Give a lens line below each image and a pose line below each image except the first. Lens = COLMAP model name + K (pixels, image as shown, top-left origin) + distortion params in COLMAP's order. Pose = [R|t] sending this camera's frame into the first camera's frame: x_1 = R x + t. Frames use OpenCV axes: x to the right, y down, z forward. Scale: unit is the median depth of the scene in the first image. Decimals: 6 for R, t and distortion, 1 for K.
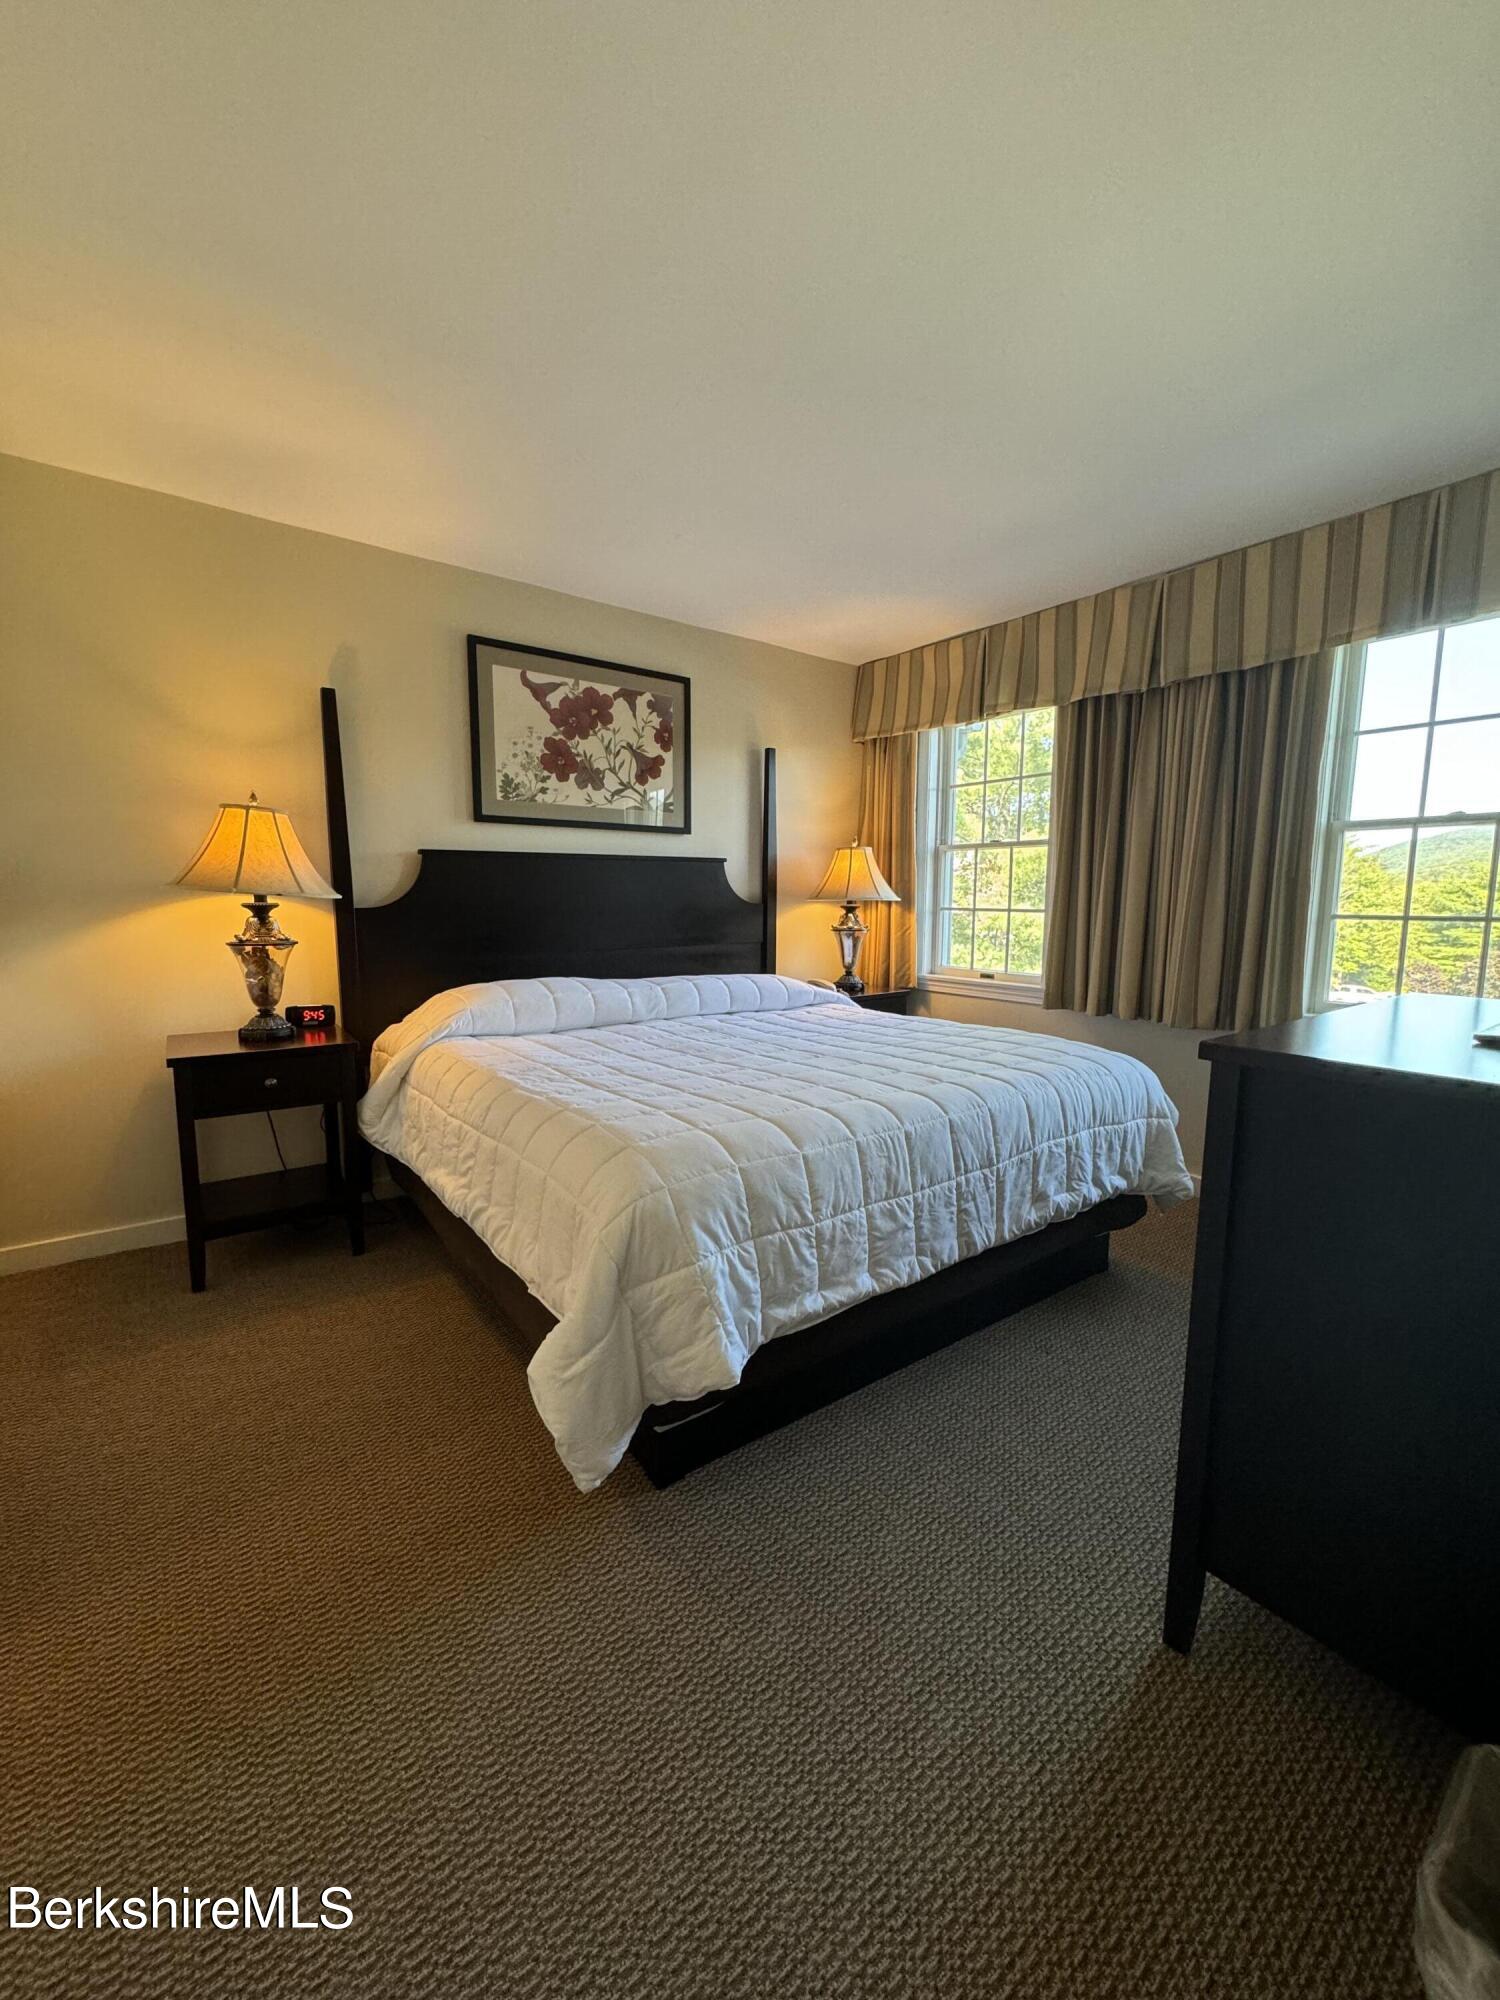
lens RADIAL K [[799.7, 0, 750.0], [0, 799.7, 1000.0], [0, 0, 1]] dist [-0.003161, 0.000169]
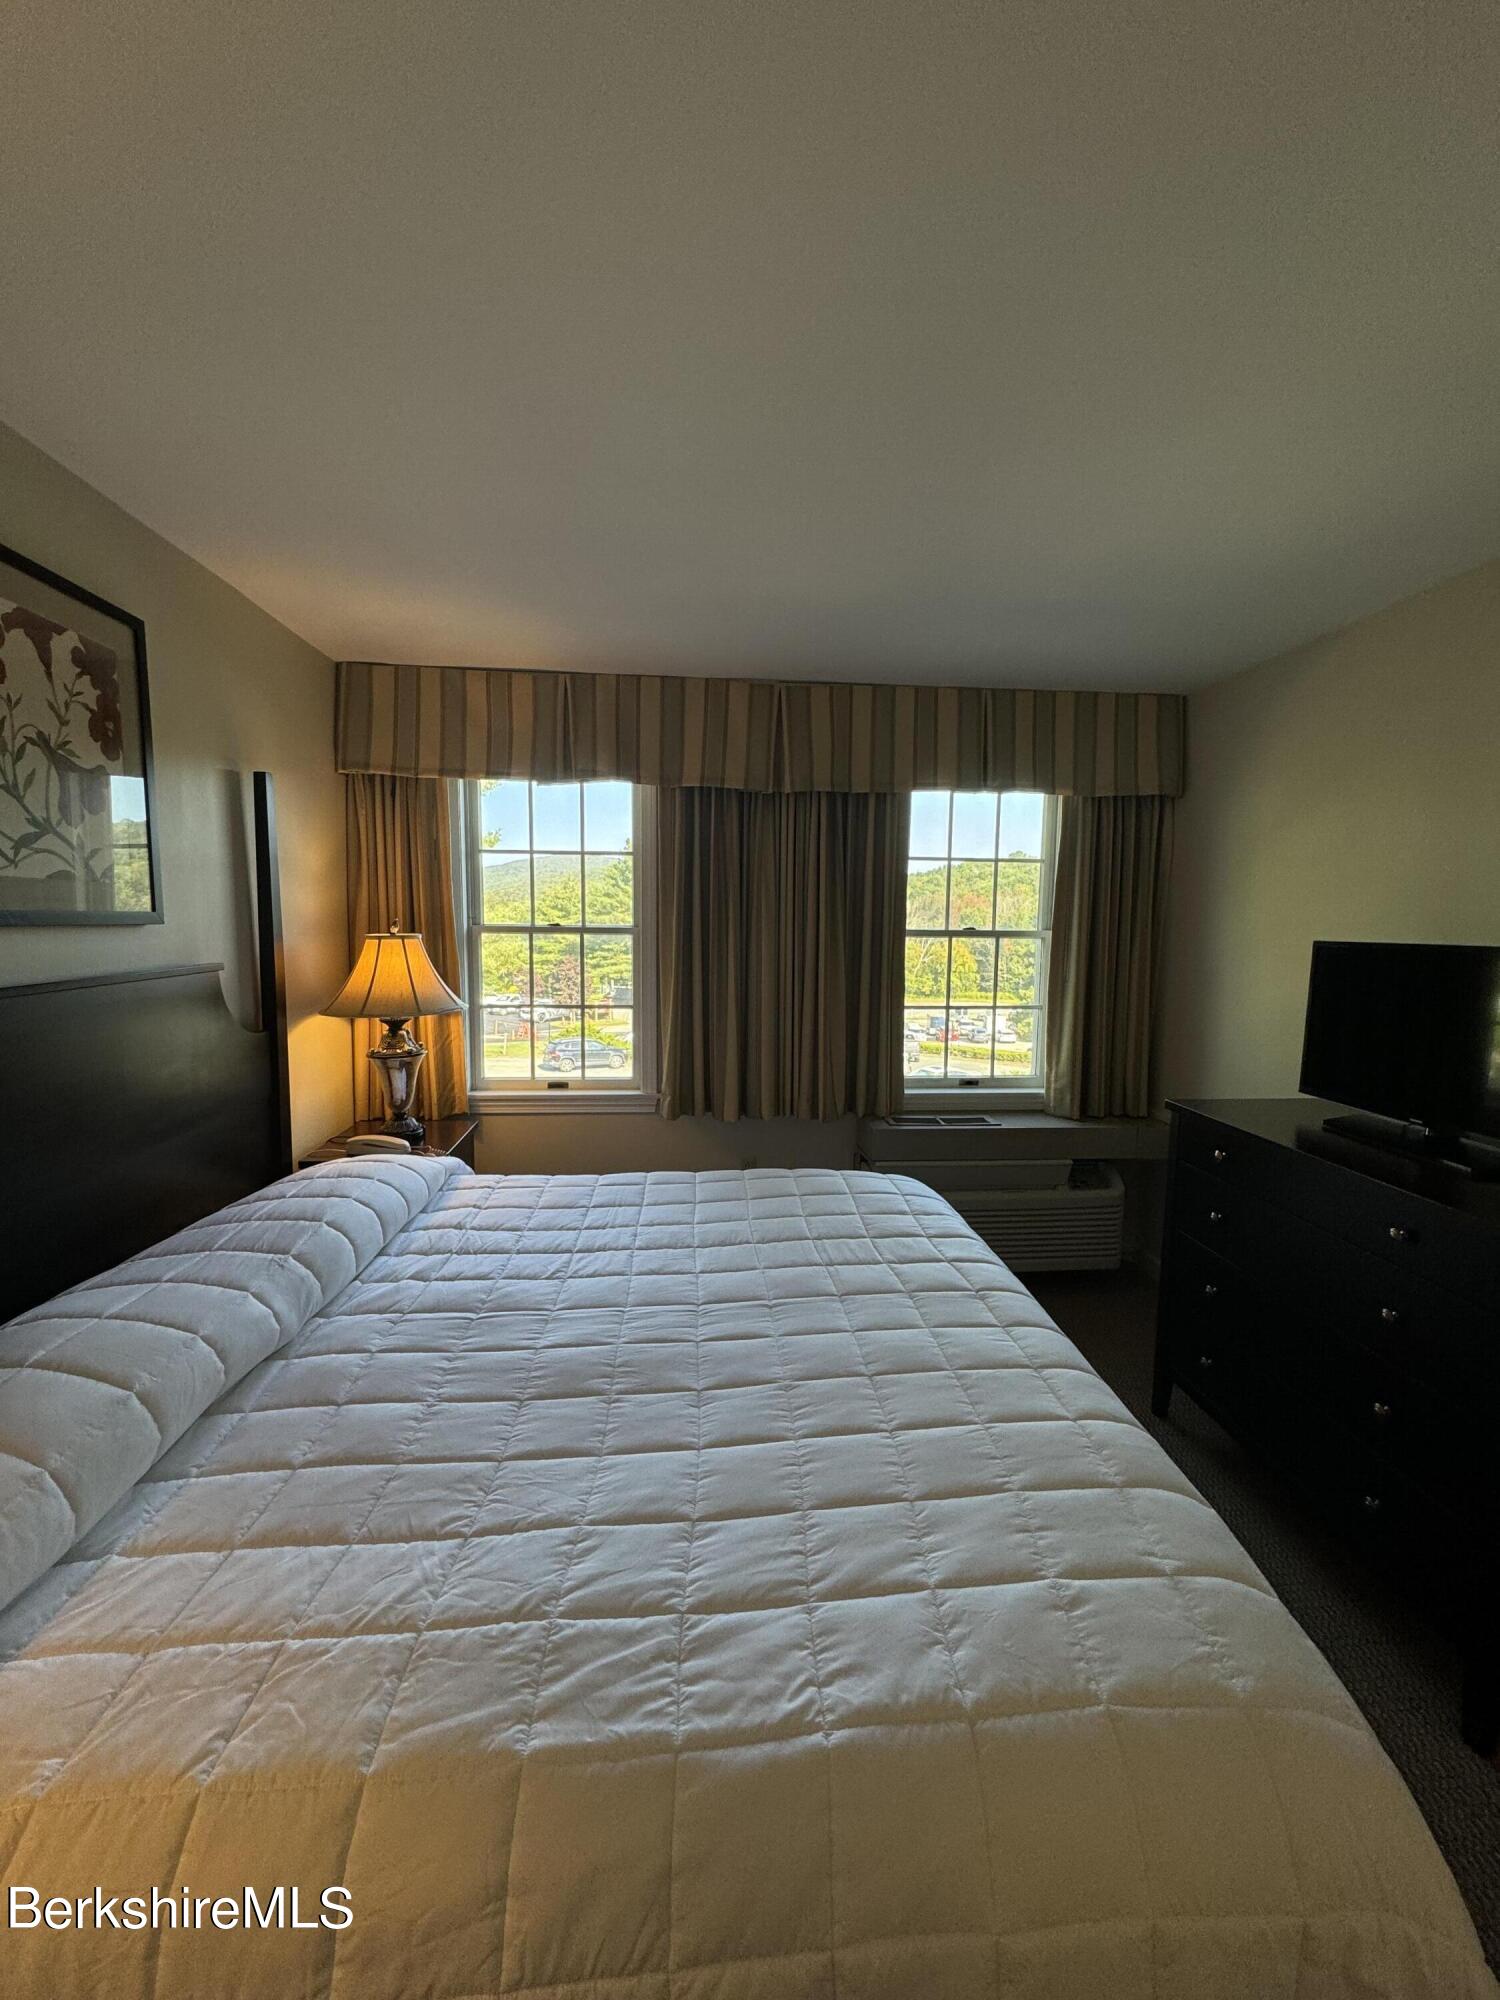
lens RADIAL K [[799.7, 0, 750.0], [0, 799.7, 1000.0], [0, 0, 1]] dist [-0.003161, 0.000169]
pose [[0.542403, -0.084970, 0.835811, -0.318397], [0.100675, 0.994277, 0.035747, -0.144770], [-0.834065, 0.064756, 0.547853, 0.421687]]
